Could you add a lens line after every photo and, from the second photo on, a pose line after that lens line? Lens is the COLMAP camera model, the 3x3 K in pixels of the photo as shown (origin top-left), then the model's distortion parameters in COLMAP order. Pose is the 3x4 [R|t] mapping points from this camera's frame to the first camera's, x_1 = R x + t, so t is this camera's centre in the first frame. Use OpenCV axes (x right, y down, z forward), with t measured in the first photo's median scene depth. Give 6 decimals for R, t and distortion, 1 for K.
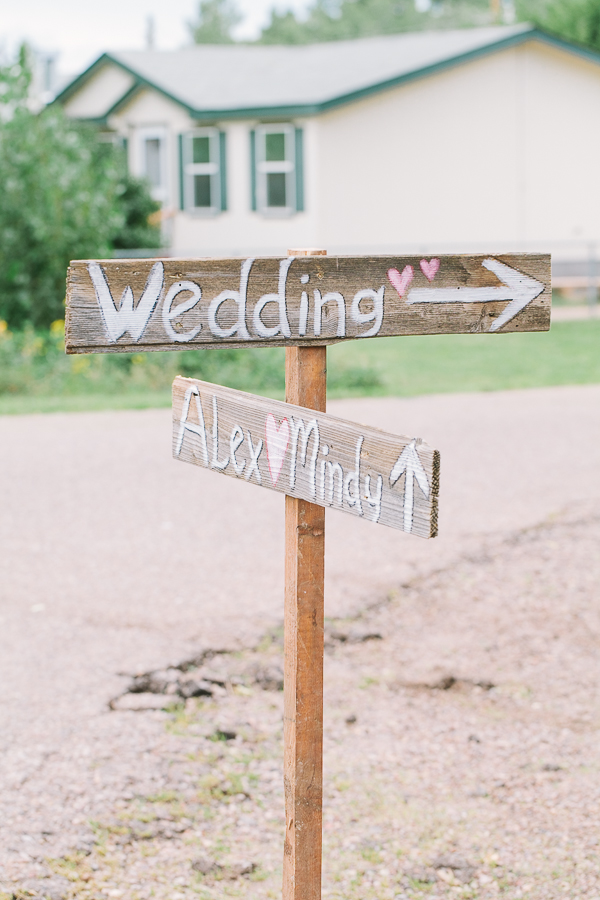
lens RADIAL K [[2513.5, 0, 300.0], [0, 2513.5, 450.0], [0, 0, 1]] dist [-0.131562, -0.102928]
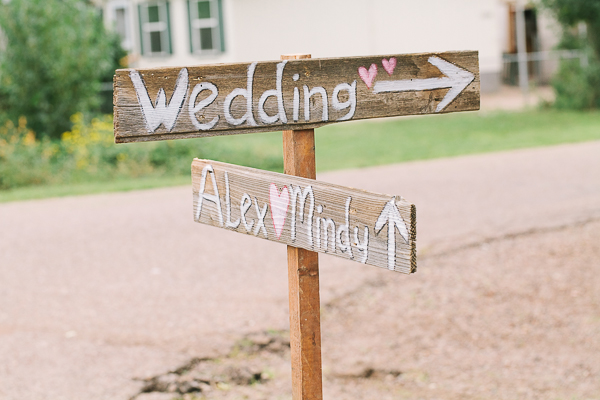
lens RADIAL K [[1675.7, 0, 300.0], [0, 1675.7, 200.0], [0, 0, 1]] dist [-0.131562, -0.102928]
pose [[0.997731, -0.048951, 0.046231, -0.036671], [0.049301, 0.998763, -0.006464, 0.000410], [-0.045858, 0.008729, 0.998910, 0.134655]]
